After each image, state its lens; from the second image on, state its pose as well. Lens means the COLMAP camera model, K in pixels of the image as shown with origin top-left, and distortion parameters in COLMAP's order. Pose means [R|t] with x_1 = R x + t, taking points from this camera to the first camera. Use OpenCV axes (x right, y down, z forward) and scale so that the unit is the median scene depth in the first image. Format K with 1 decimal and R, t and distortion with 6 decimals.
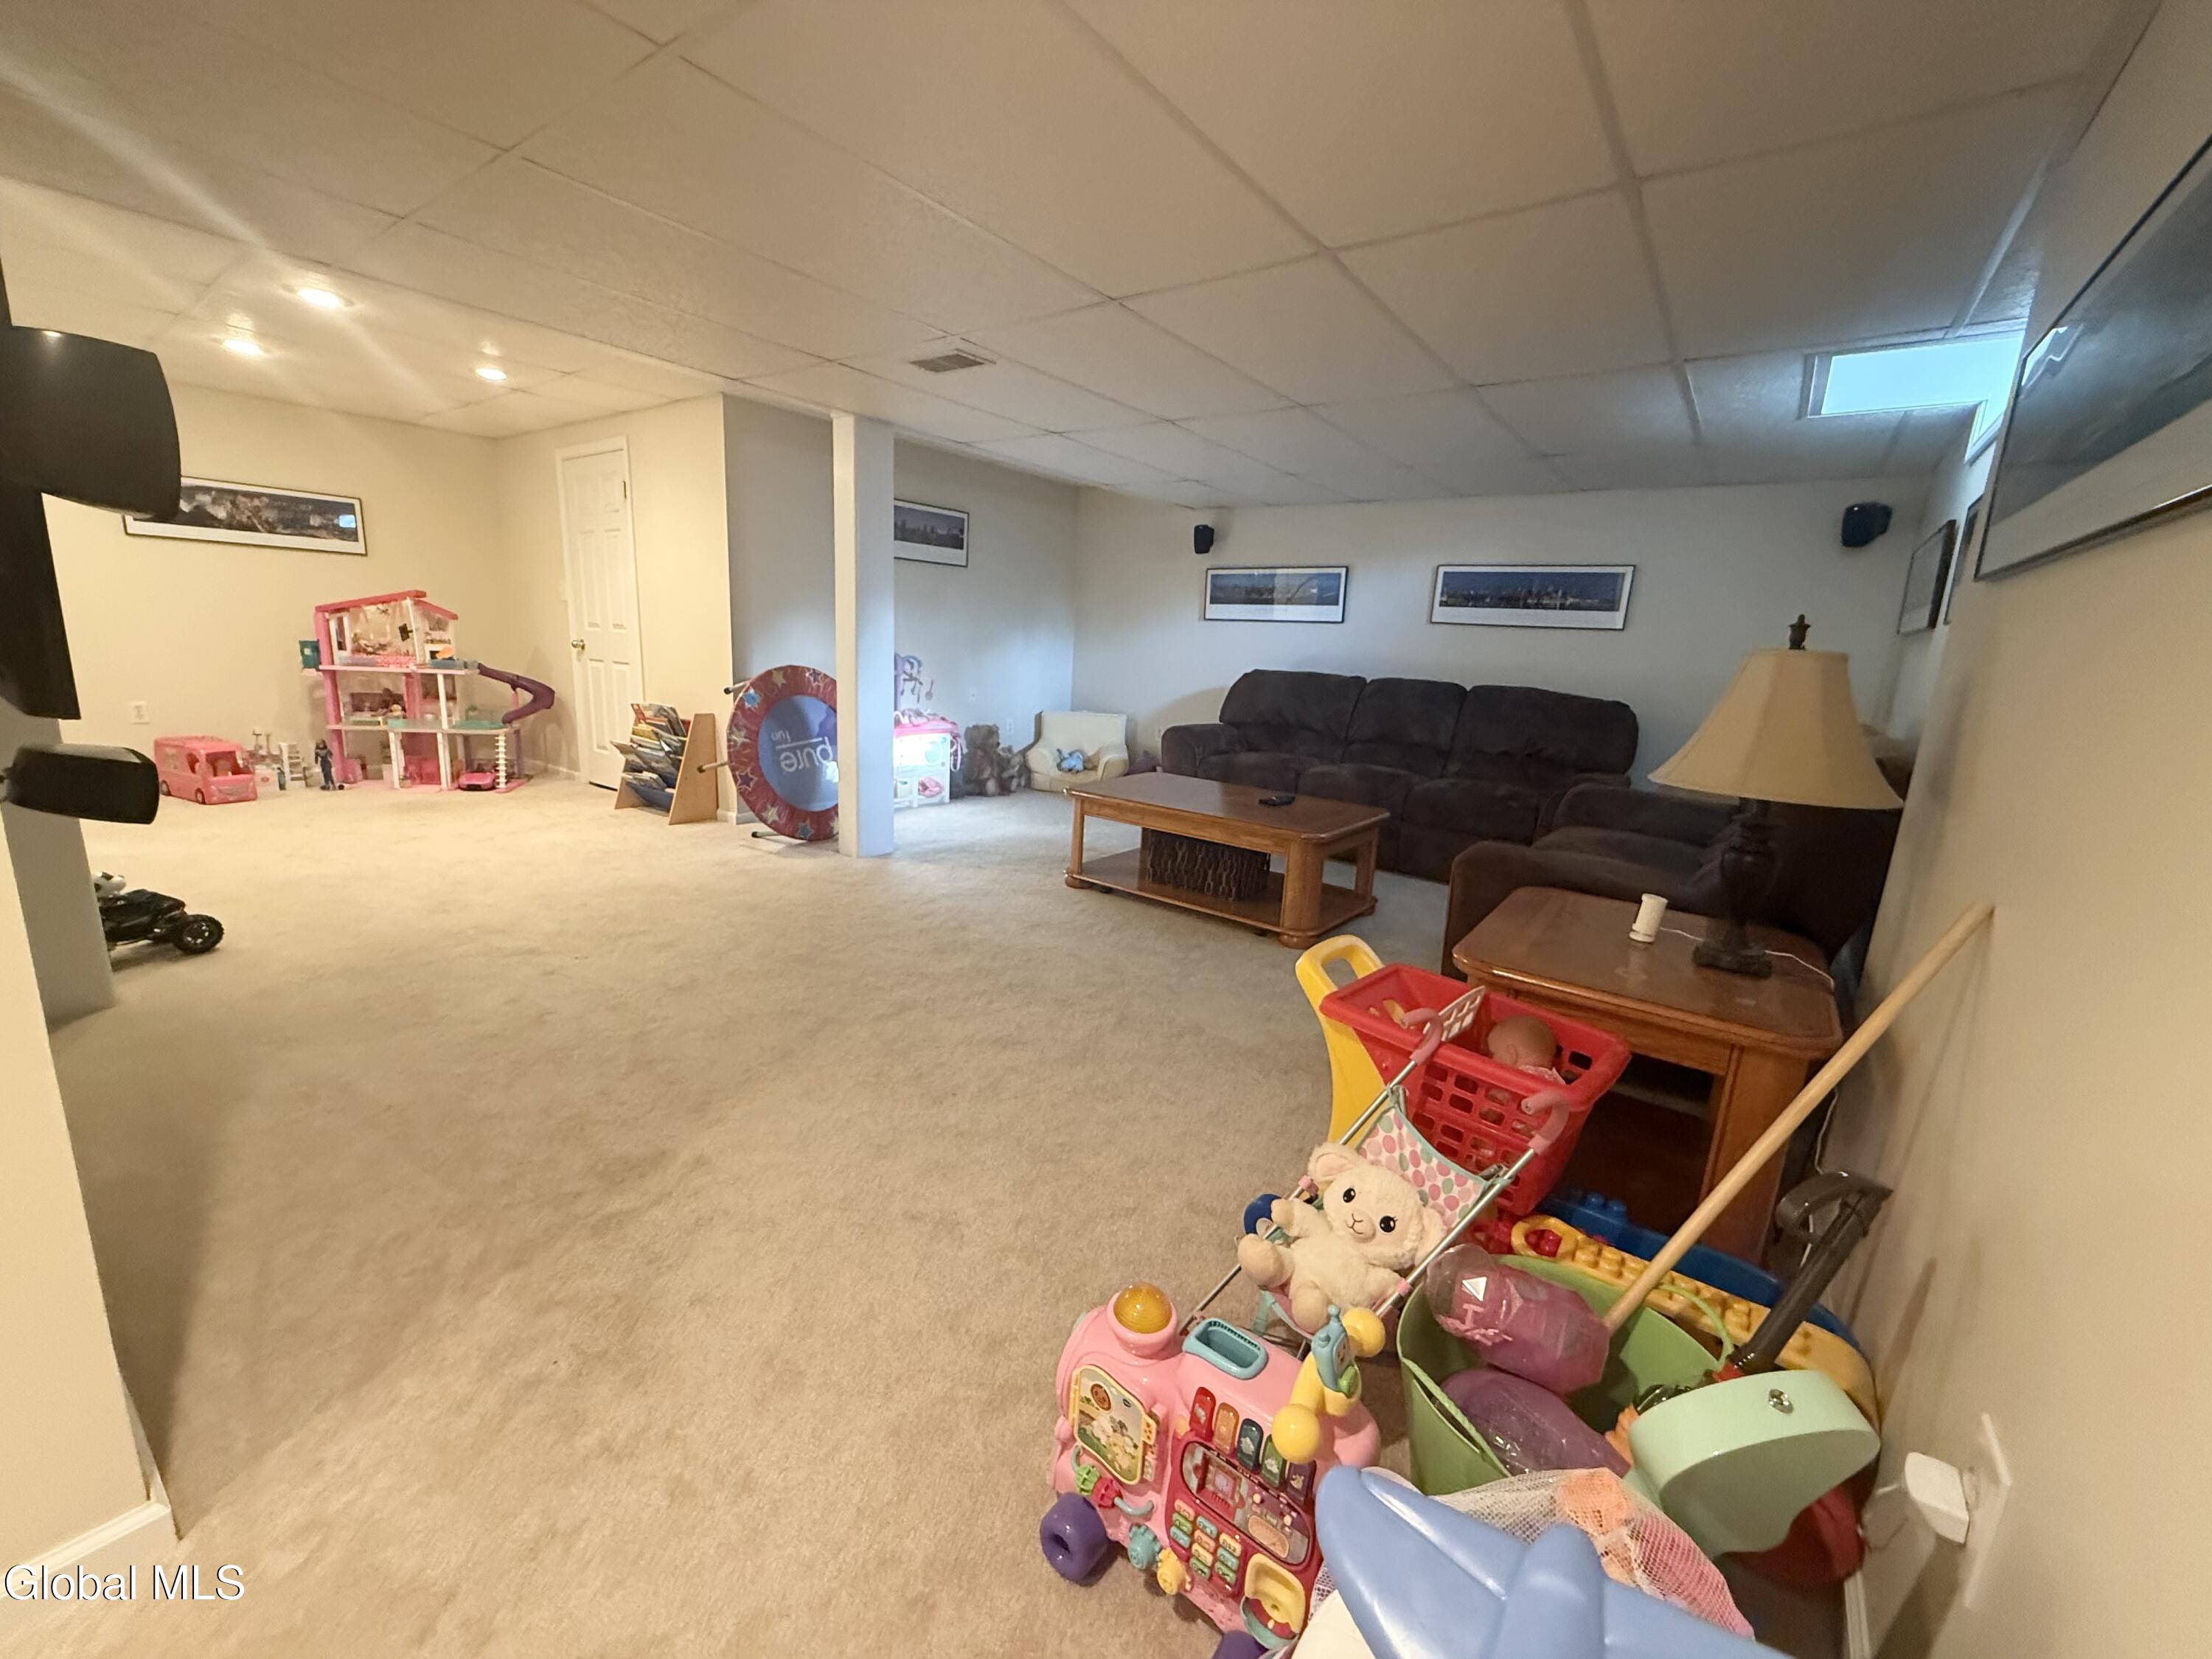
lens RADIAL K [[891.0, 0, 1103.3], [0, 891.0, 828.8], [0, 0, 1]] dist [-0.002978, -0.000847]
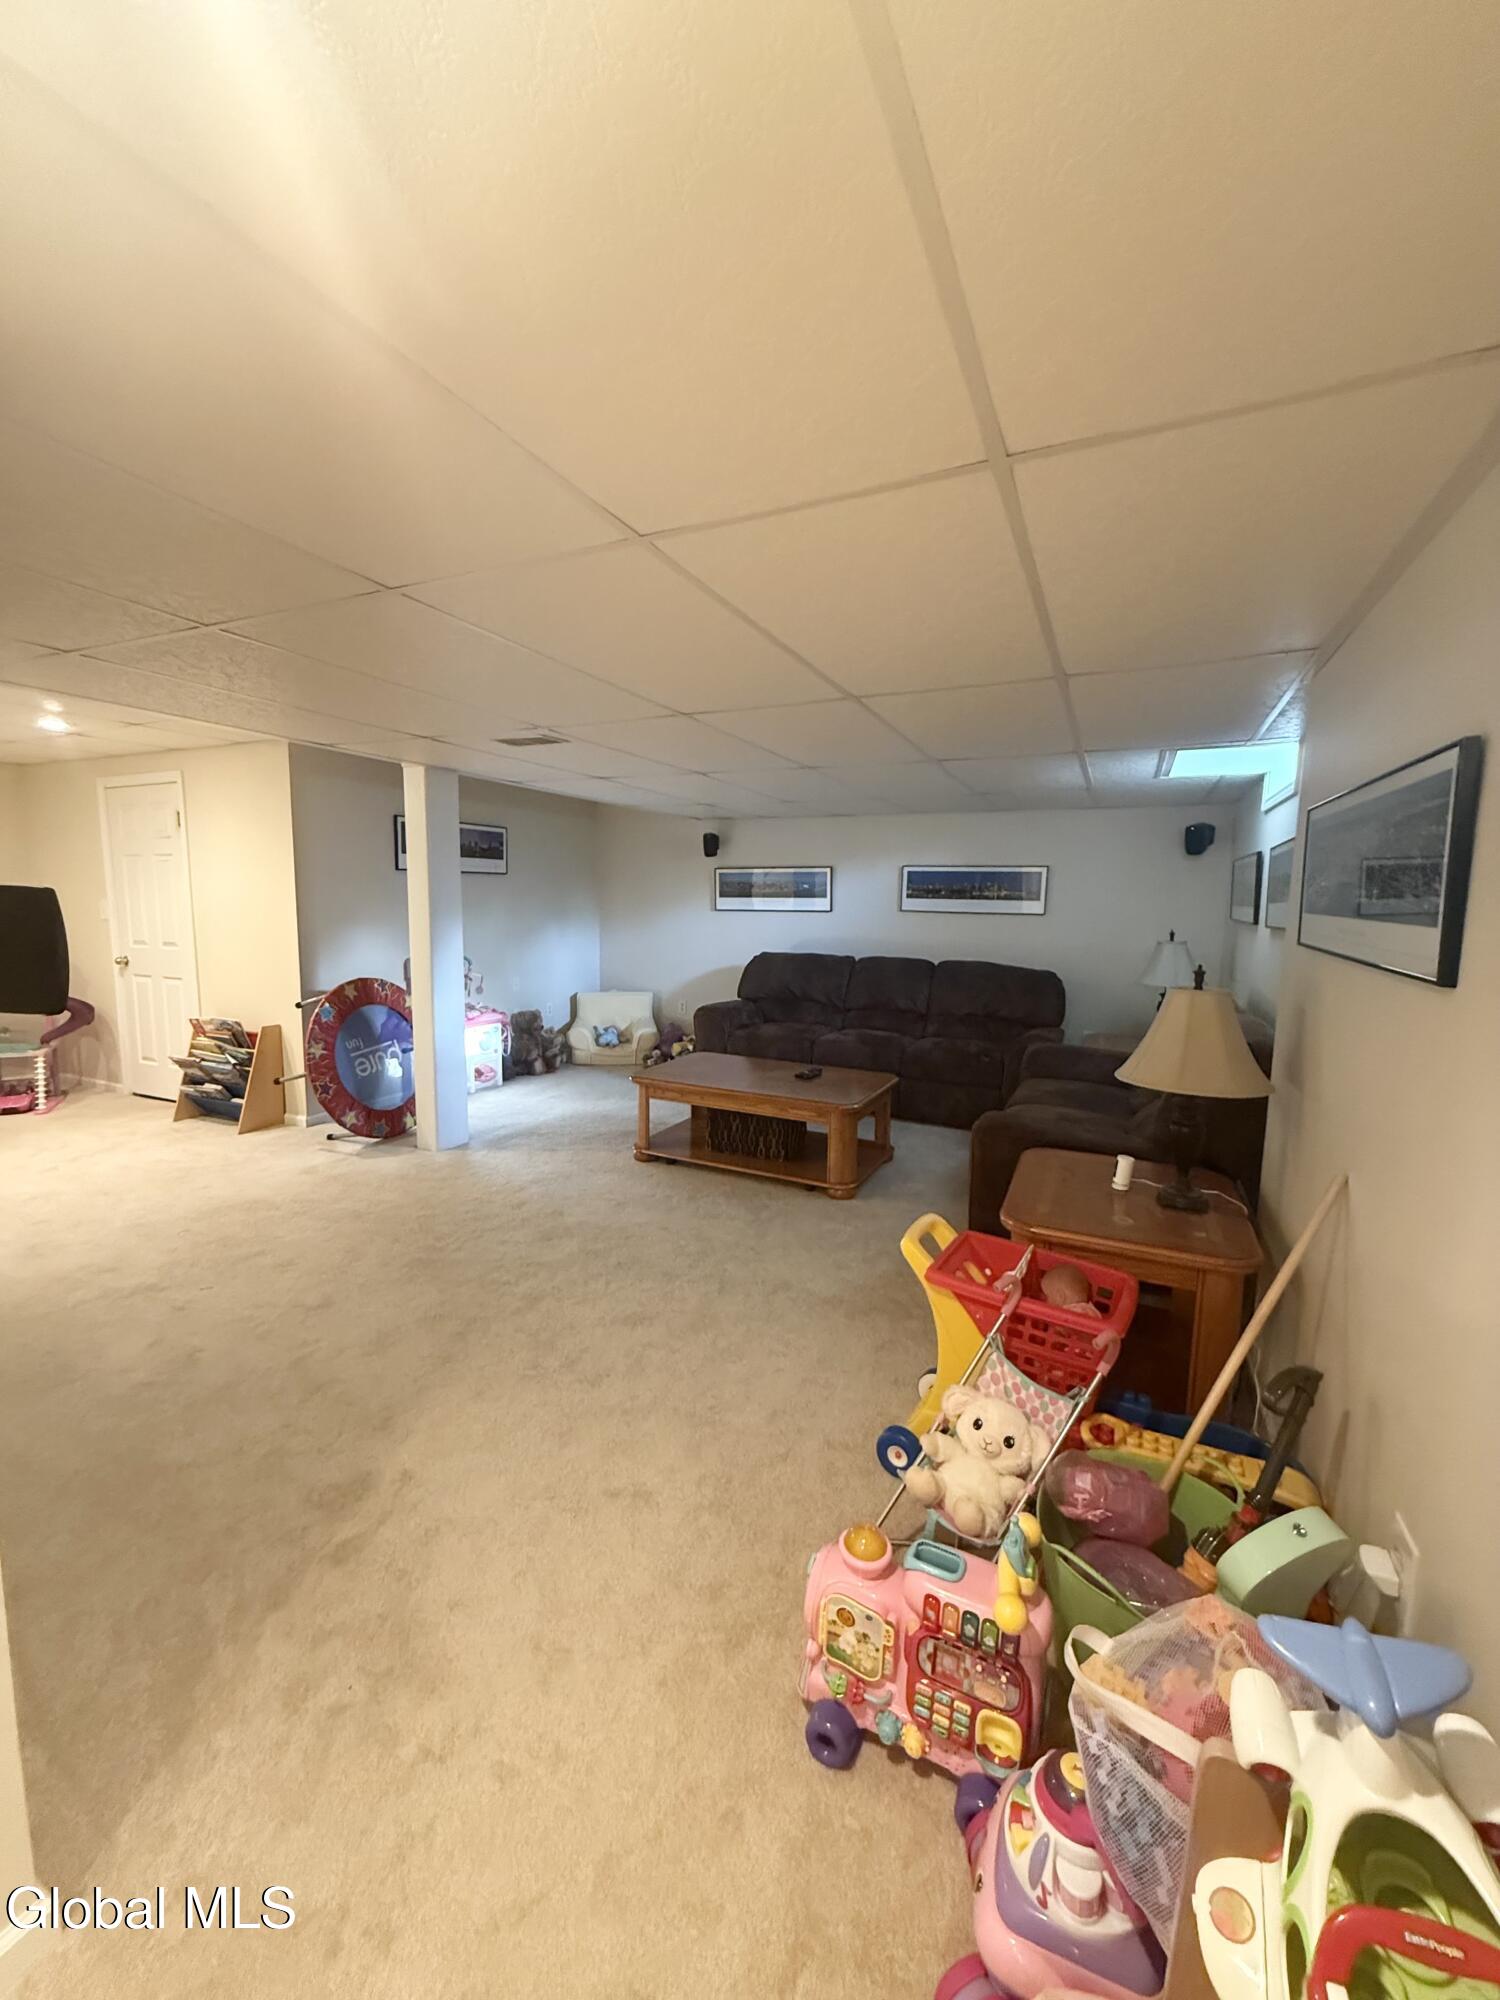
lens RADIAL K [[805.6, 0, 751.5], [0, 805.6, 991.2], [0, 0, 1]] dist [-0.002978, -0.000847]
pose [[0.978019, -0.059596, 0.199818, -0.144919], [0.076776, 0.993886, -0.079354, -0.095864], [-0.193867, 0.092951, 0.976614, -0.109732]]
